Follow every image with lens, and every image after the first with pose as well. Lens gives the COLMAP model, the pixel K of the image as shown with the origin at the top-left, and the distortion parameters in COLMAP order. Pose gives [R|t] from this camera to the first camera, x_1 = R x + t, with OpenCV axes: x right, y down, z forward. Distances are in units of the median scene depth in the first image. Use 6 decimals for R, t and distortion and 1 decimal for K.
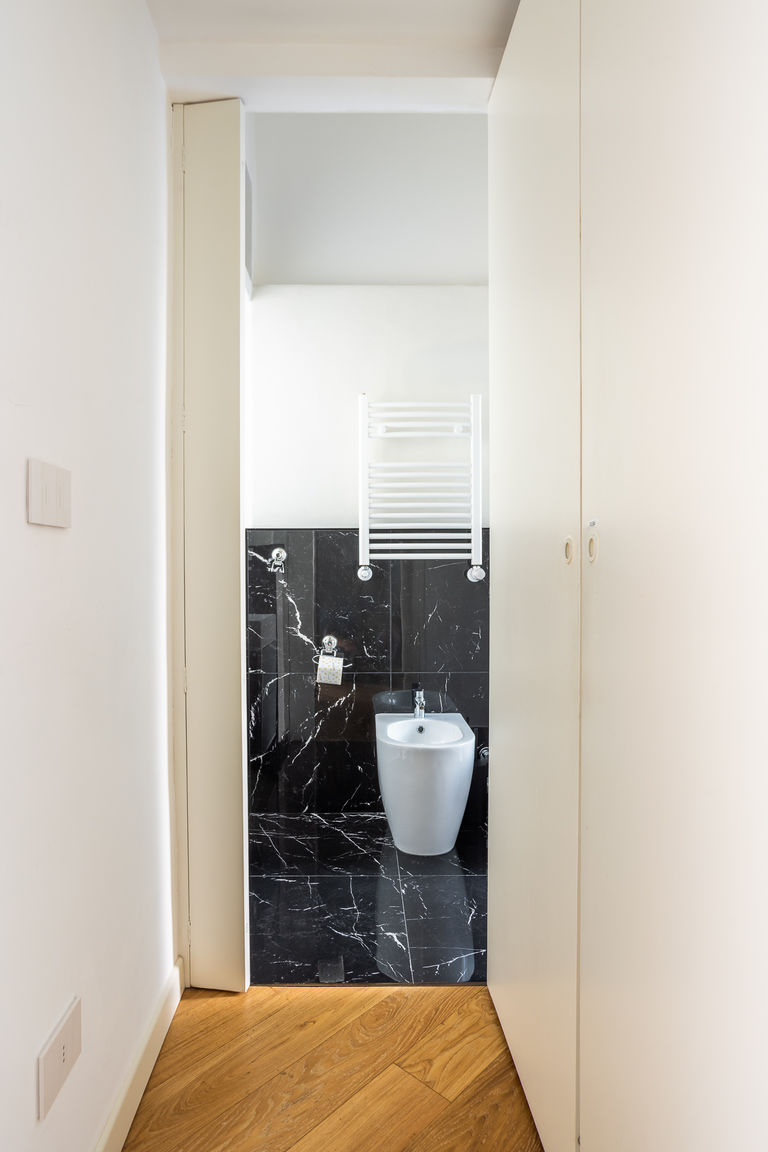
lens RADIAL K [[779.4, 0, 386.8], [0, 779.4, 558.2], [0, 0, 1]] dist [-0.054366, 0.038274]
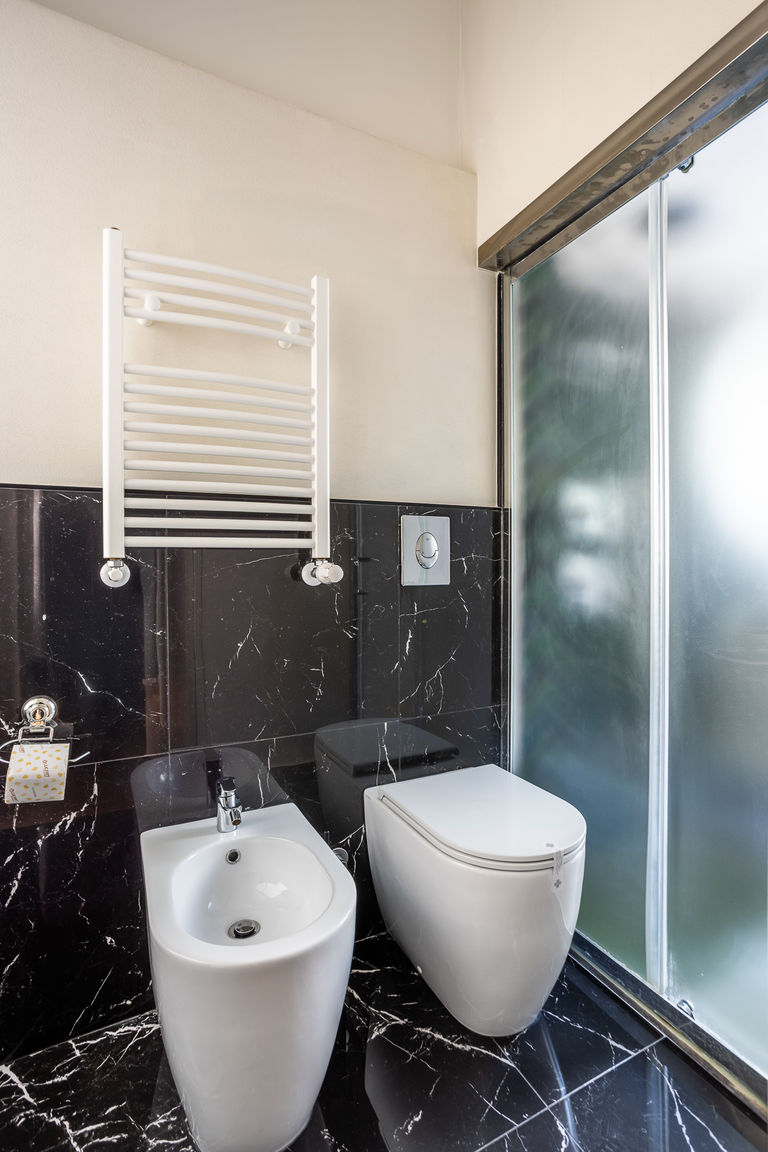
lens RADIAL K [[555.4, 0, 398.6], [0, 555.4, 562.6], [0, 0, 1]] dist [-0.045384, 0.019434]
pose [[0.901482, -0.002888, 0.432807, -0.016222], [-0.009306, 0.999617, 0.026053, 0.000582], [-0.432717, -0.027514, 0.901110, 0.586244]]
